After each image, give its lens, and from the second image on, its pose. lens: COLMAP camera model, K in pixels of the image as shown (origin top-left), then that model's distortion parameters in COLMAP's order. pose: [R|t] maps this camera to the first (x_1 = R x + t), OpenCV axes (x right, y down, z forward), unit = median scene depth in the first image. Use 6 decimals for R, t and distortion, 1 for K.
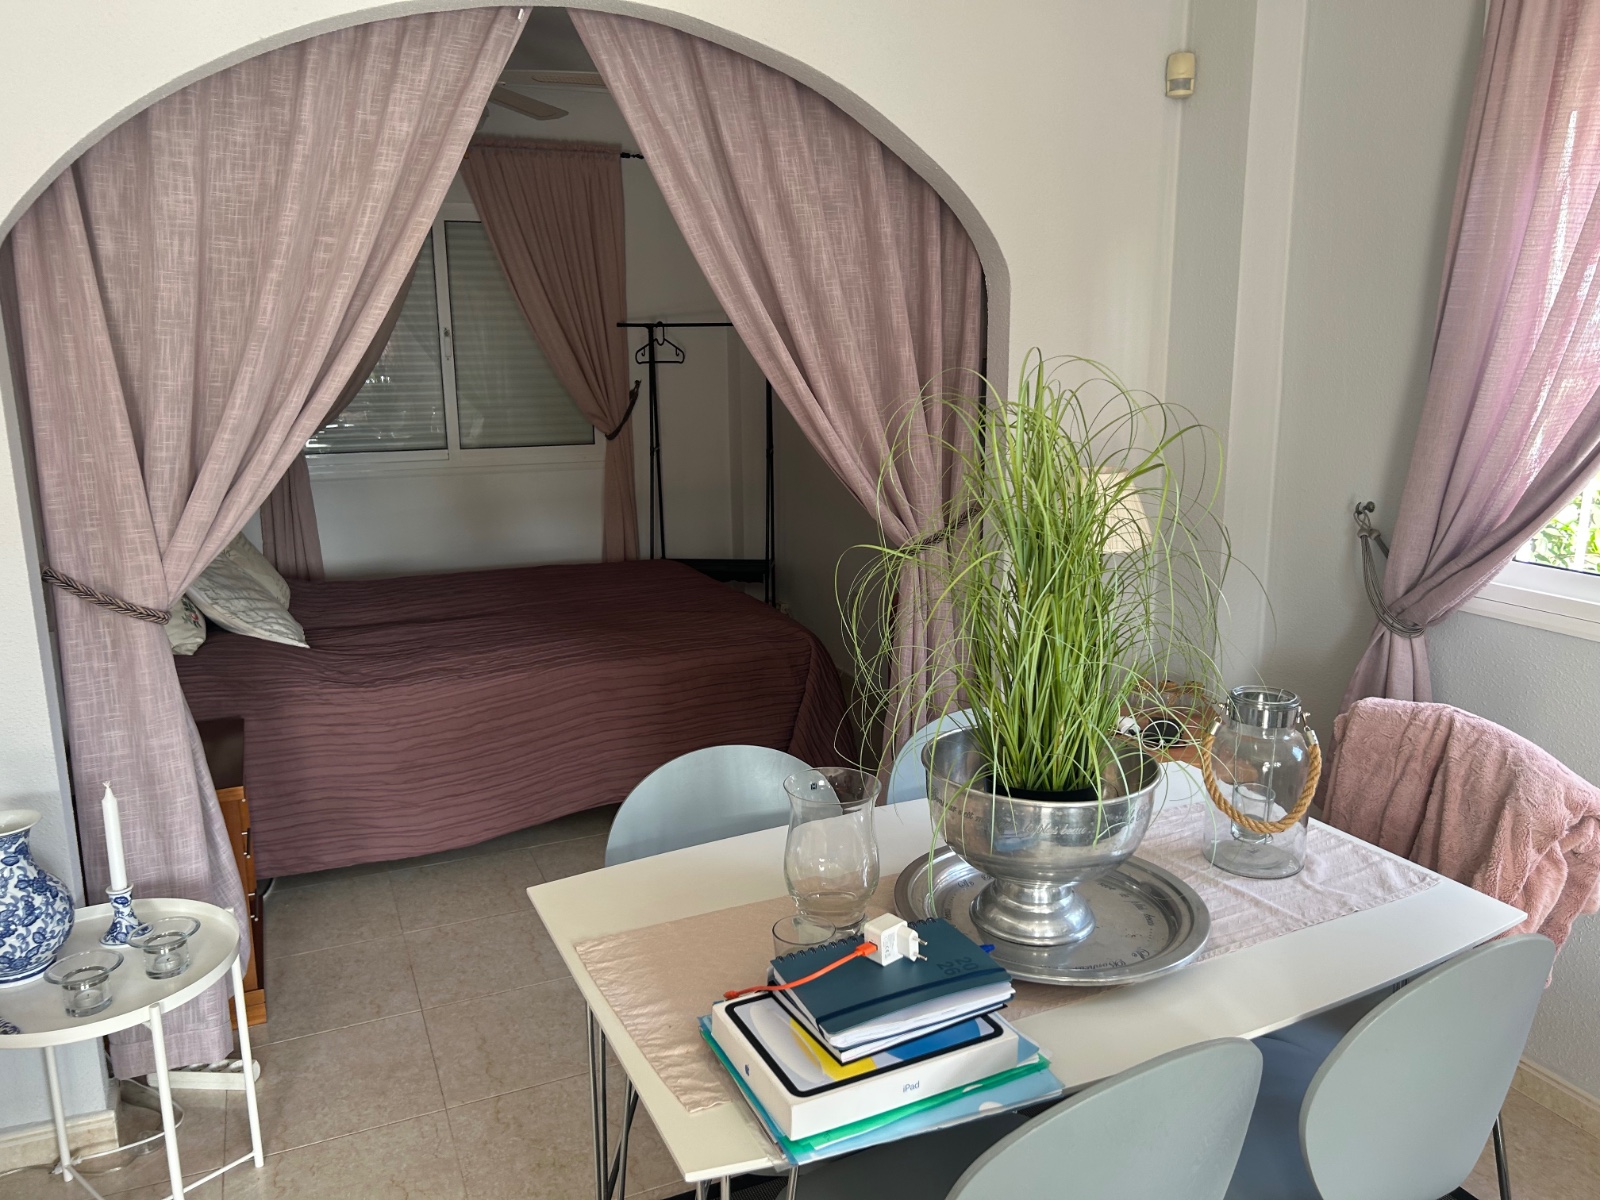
lens RADIAL K [[1197.6, 0, 805.7], [0, 1197.6, 578.1], [0, 0, 1]] dist [0.059597, -0.063496]
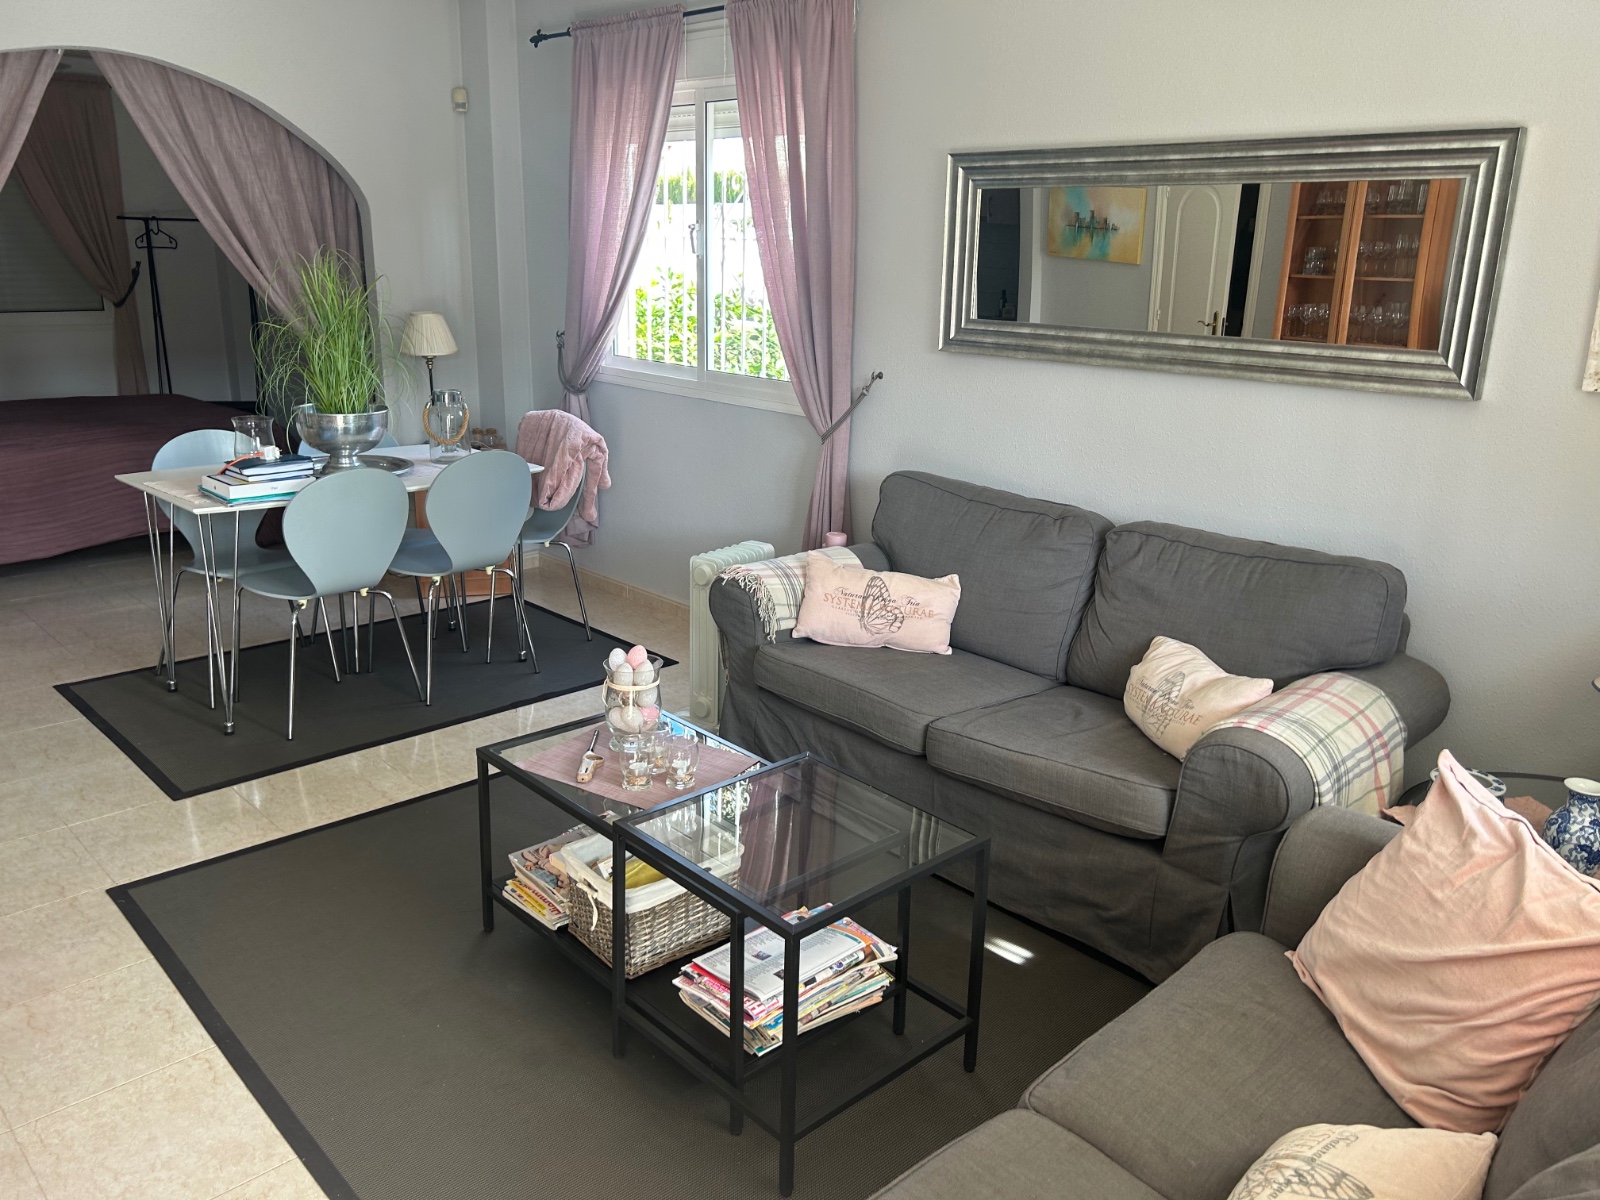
lens RADIAL K [[1197.6, 0, 805.7], [0, 1197.6, 578.1], [0, 0, 1]] dist [0.059597, -0.063496]
pose [[0.935148, -0.064307, 0.348372, 0.109283], [0.037263, 0.995787, 0.083790, 0.181892], [-0.352292, -0.065374, 0.933604, -0.977790]]
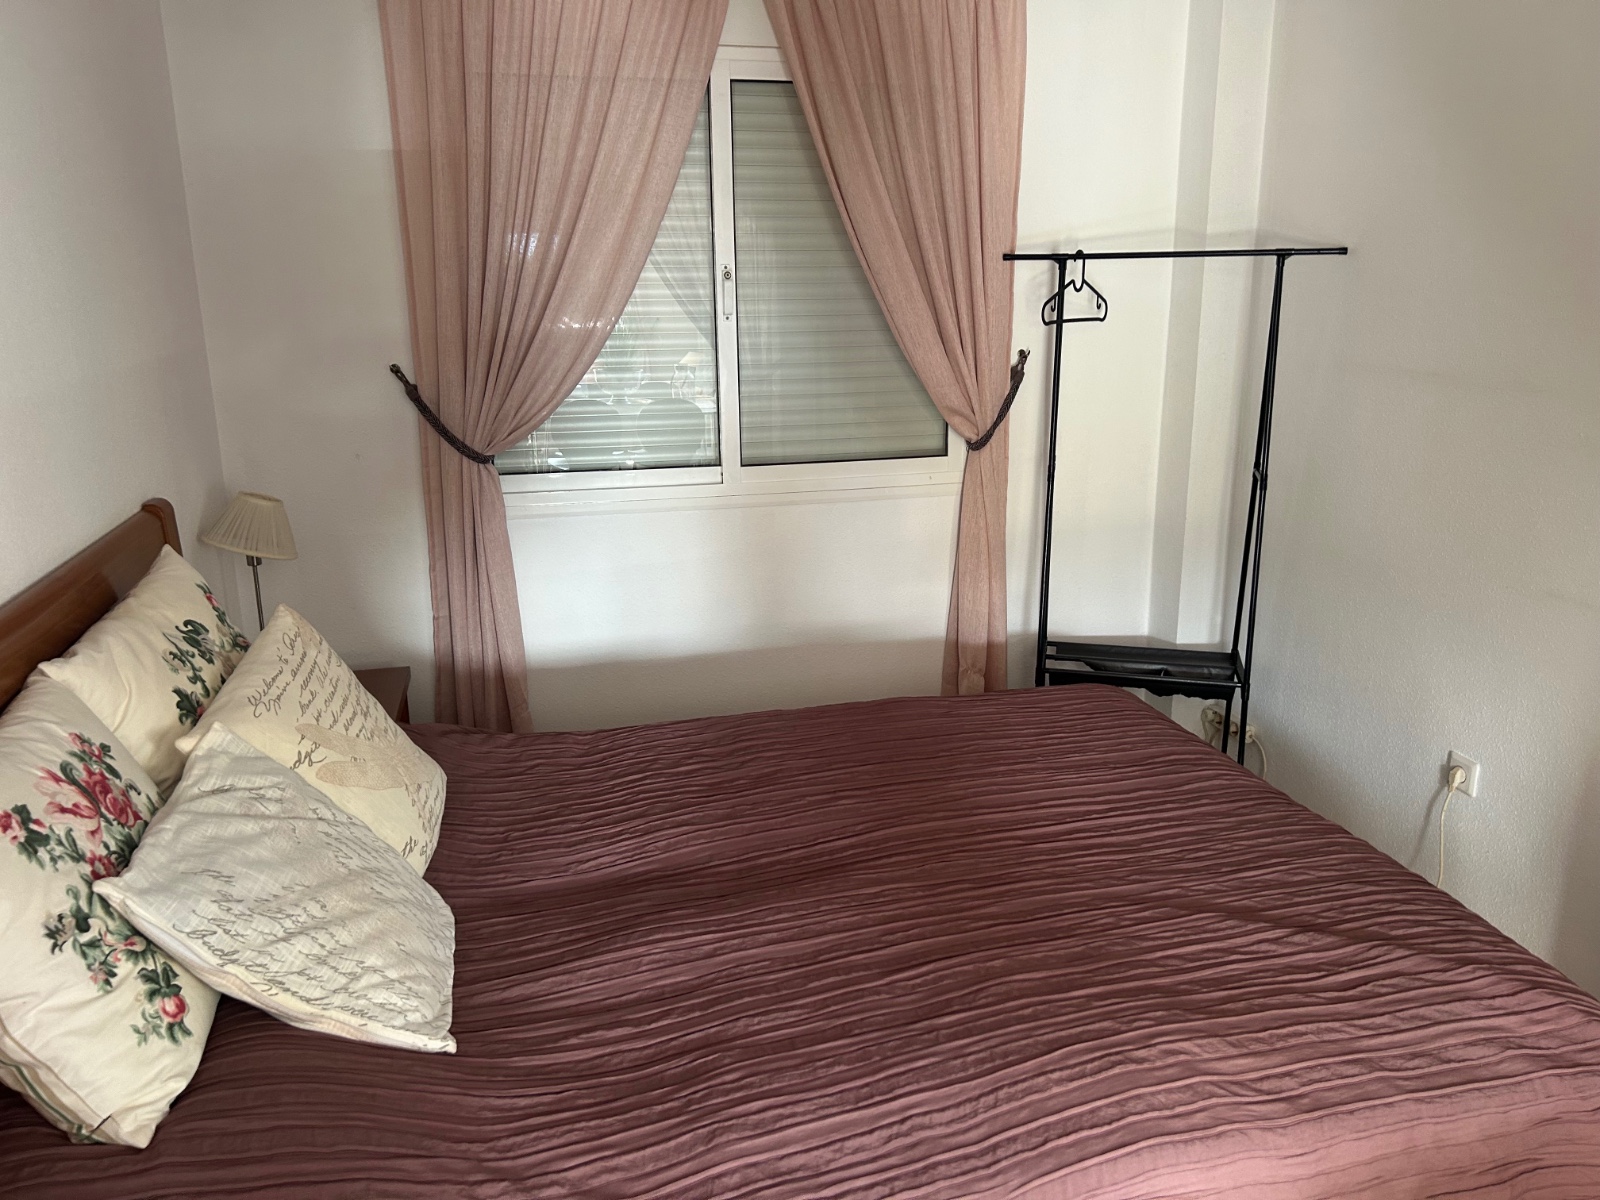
lens RADIAL K [[1197.6, 0, 805.7], [0, 1197.6, 578.1], [0, 0, 1]] dist [0.059597, -0.063496]
pose [[0.984493, 0.038376, -0.171175, -0.273788], [-0.029441, 0.998083, 0.054438, -0.156904], [0.172936, -0.048554, 0.983736, 0.748697]]
